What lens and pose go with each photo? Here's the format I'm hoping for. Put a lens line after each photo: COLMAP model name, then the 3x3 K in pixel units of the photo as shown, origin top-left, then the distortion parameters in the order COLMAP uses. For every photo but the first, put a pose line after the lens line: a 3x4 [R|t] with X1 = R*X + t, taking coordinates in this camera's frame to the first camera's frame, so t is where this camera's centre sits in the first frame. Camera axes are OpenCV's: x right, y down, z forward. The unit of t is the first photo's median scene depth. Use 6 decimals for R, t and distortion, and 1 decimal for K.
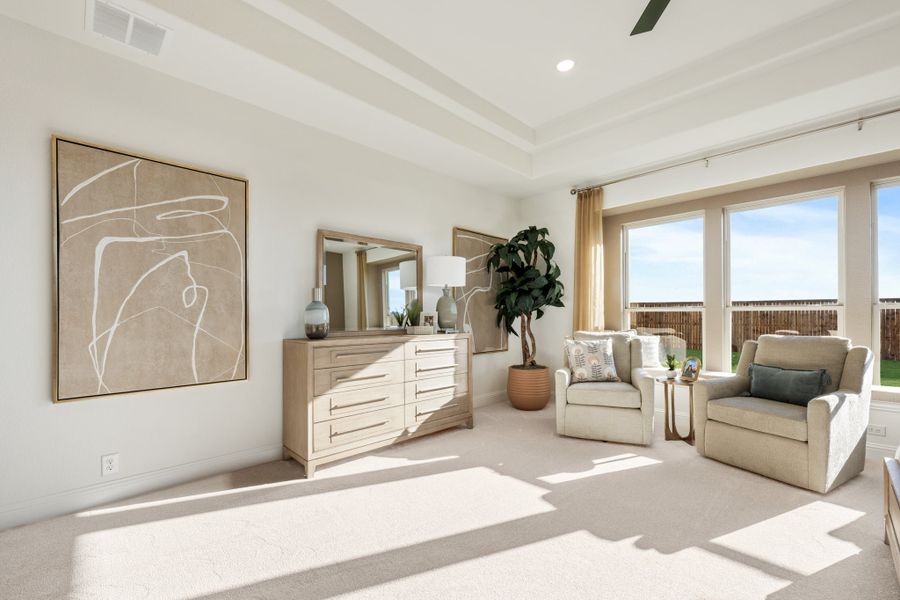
lens RADIAL K [[370.9, 0, 449.4], [0, 370.9, 308.3], [0, 0, 1]] dist [-0.001551, -0.000094]
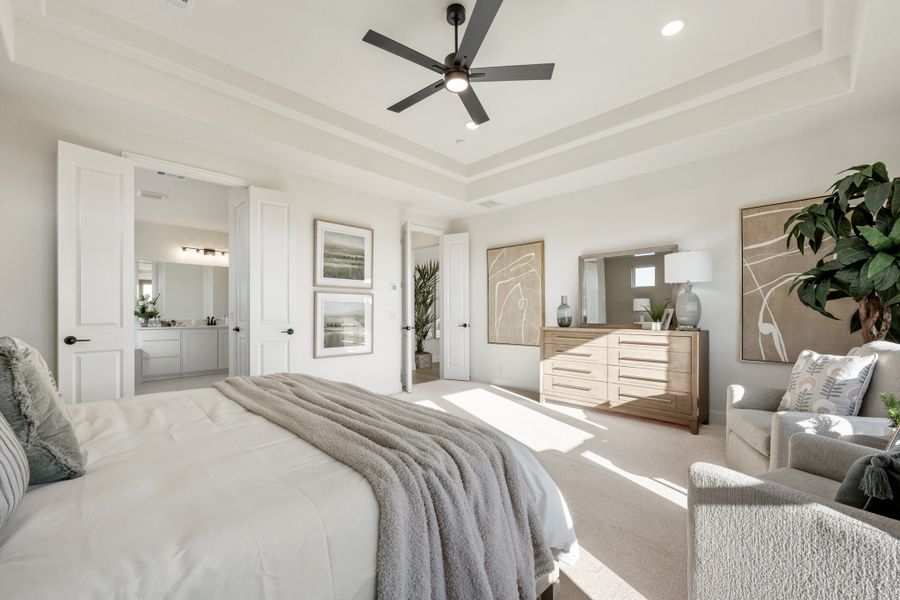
lens RADIAL K [[370.9, 0, 449.4], [0, 370.9, 308.3], [0, 0, 1]] dist [-0.001551, -0.000094]
pose [[-0.007090, -0.012731, -0.999894, 1.285210], [0.019230, 0.999732, -0.012866, 0.012814], [0.999790, -0.019319, -0.006843, 0.520809]]
